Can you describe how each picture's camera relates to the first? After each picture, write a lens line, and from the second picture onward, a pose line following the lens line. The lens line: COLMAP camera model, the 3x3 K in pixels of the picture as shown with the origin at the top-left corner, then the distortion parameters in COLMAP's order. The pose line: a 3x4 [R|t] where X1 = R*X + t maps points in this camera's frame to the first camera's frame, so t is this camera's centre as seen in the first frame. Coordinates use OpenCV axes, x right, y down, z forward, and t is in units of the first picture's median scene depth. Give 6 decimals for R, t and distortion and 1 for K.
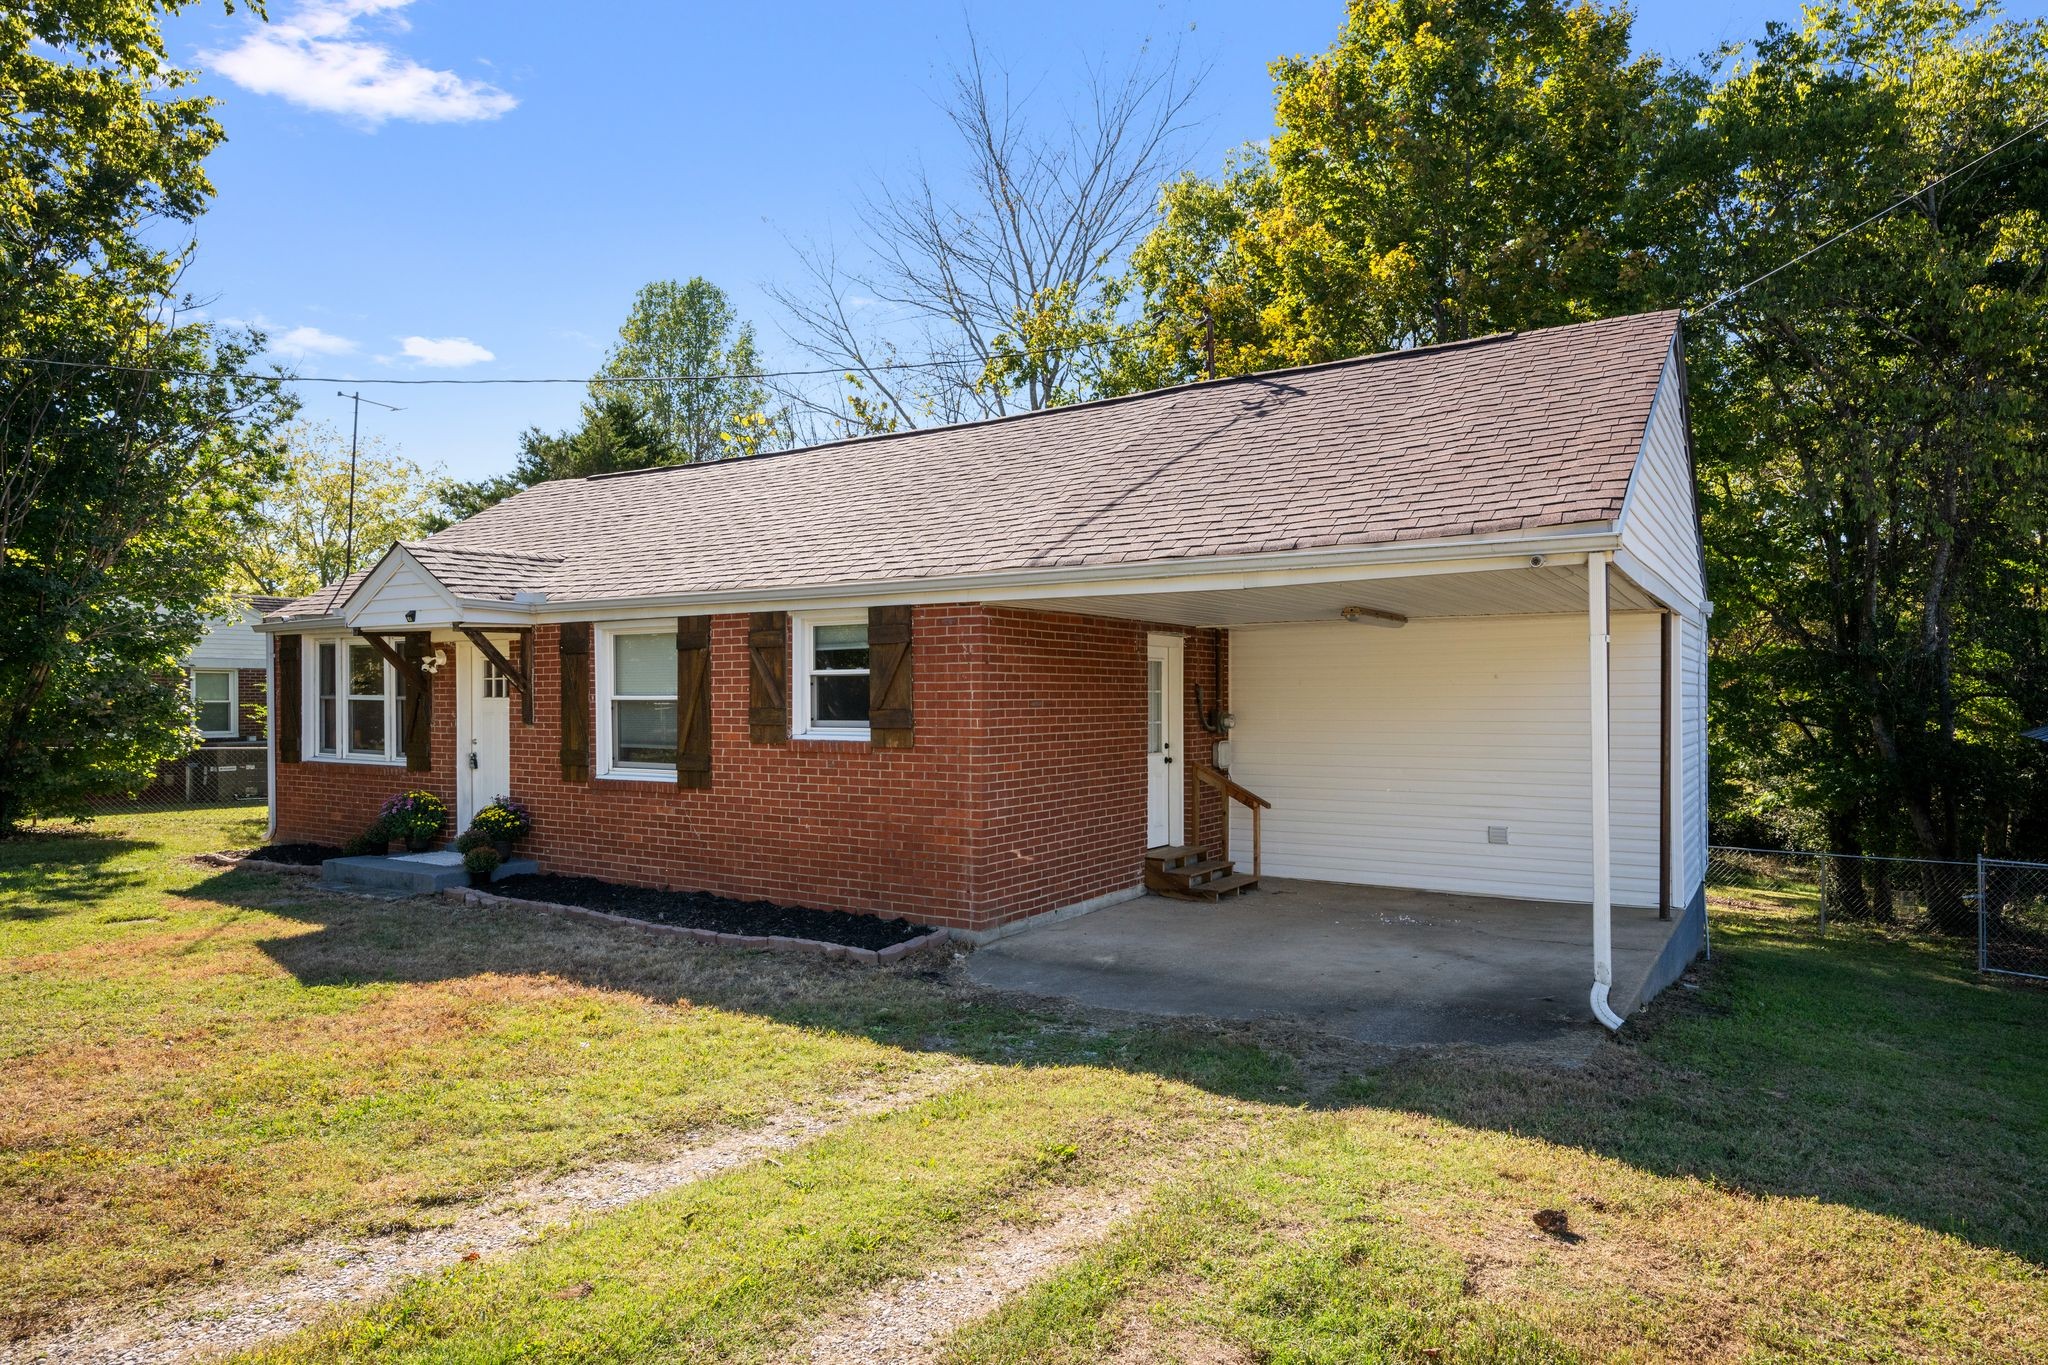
lens RADIAL K [[1202.8, 0, 1032.7], [0, 1202.8, 691.7], [0, 0, 1]] dist [-0.002218, 0.001957]
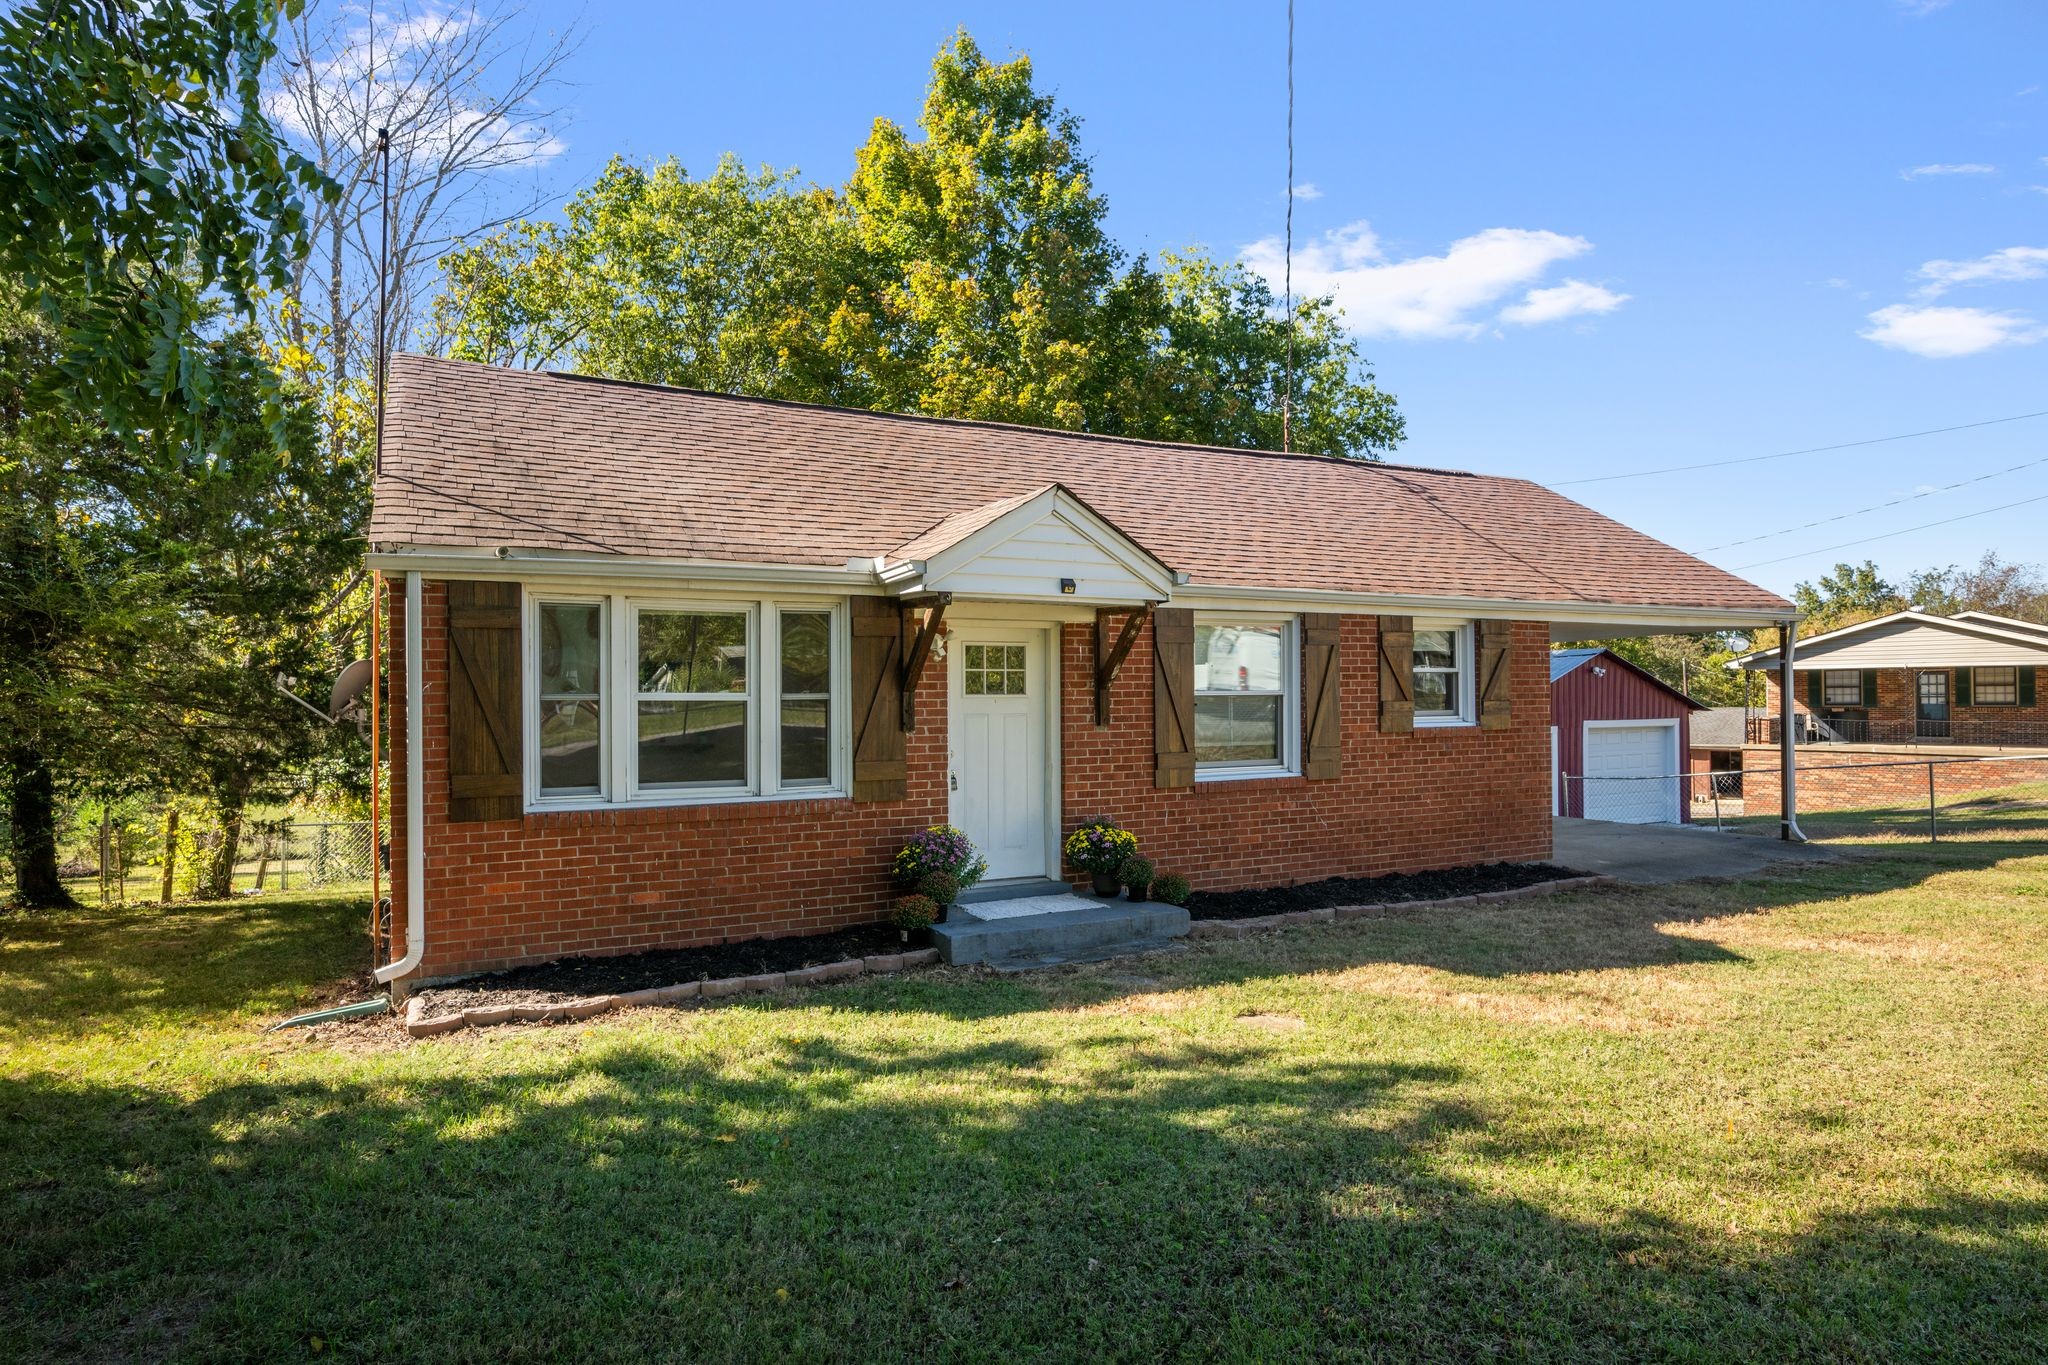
lens RADIAL K [[1134.2, 0, 1010.1], [0, 1134.2, 682.4], [0, 0, 1]] dist [0.002023, -0.002769]
pose [[0.518117, 0.004539, 0.855297, -1.109684], [0.003312, 0.999968, -0.007313, 0.002470], [-0.855303, 0.006621, 0.518086, 0.640205]]
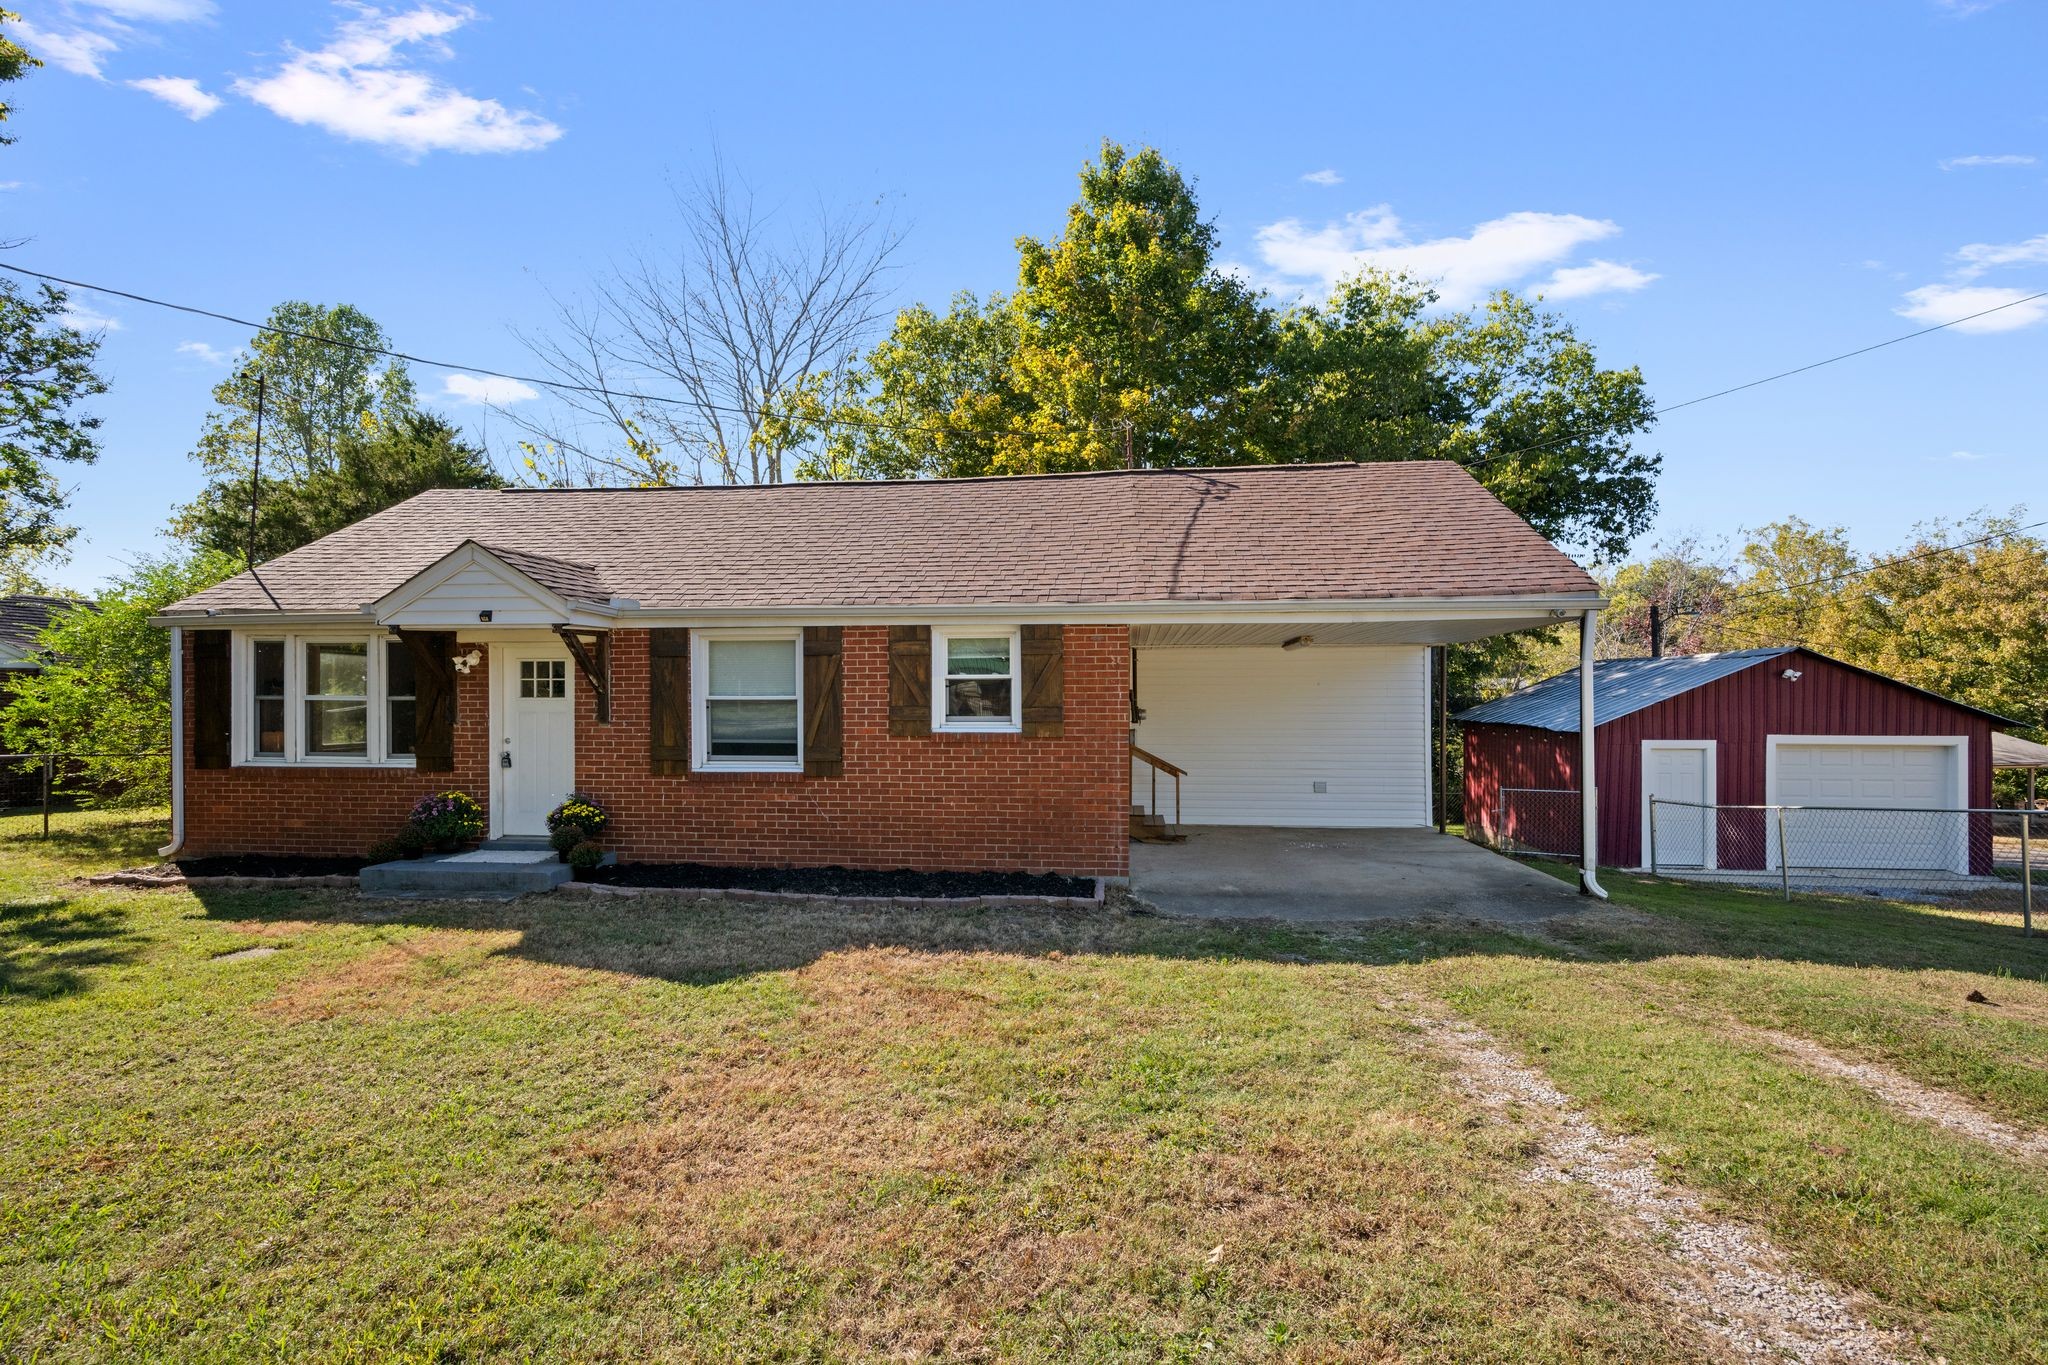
lens RADIAL K [[889.5, 0, 1026.8], [0, 889.5, 697.7], [0, 0, 1]] dist [-0.000300, -0.001426]
pose [[0.898787, 0.000418, 0.438385, -0.422947], [-0.001865, 0.999994, 0.002871, 0.001807], [-0.438381, -0.003398, 0.898783, 0.135141]]
